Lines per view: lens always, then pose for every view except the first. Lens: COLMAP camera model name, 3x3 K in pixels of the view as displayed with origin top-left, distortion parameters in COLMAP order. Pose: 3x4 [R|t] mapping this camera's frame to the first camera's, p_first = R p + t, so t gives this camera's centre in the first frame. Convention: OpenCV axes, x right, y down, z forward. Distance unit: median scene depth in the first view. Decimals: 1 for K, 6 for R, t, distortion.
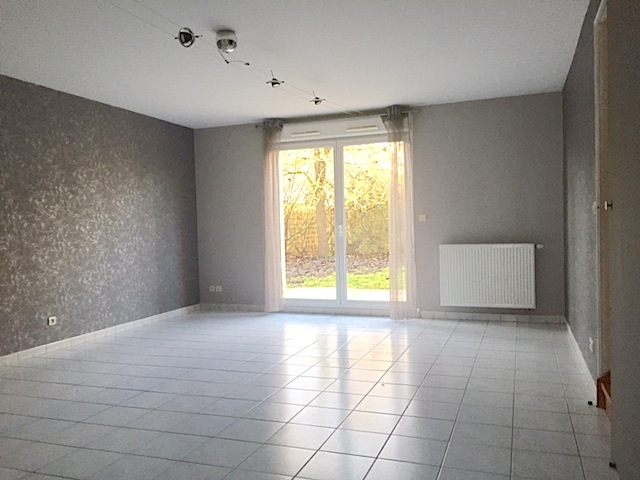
lens RADIAL K [[548.6, 0, 319.4], [0, 548.6, 235.7], [0, 0, 1]] dist [0.064266, -0.007568]
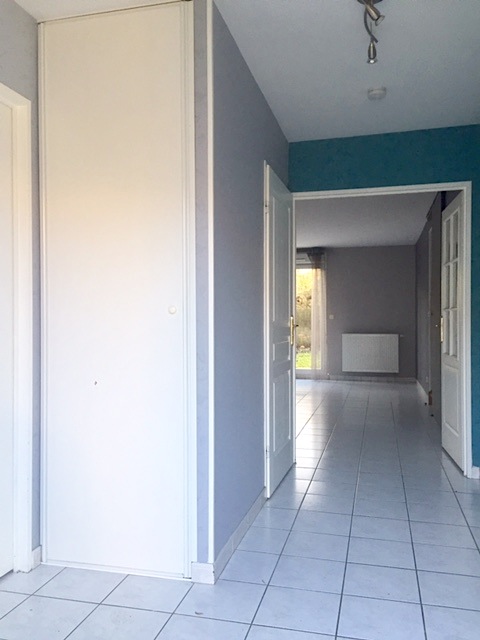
lens RADIAL K [[548.6, 0, 240.5], [0, 548.6, 320.1], [0, 0, 1]] dist [0.064266, -0.007568]
pose [[0.993947, 0.022134, 0.107605, -0.251184], [-0.019850, 0.999555, -0.022246, 0.017847], [-0.108049, 0.019975, 0.993945, -0.569921]]
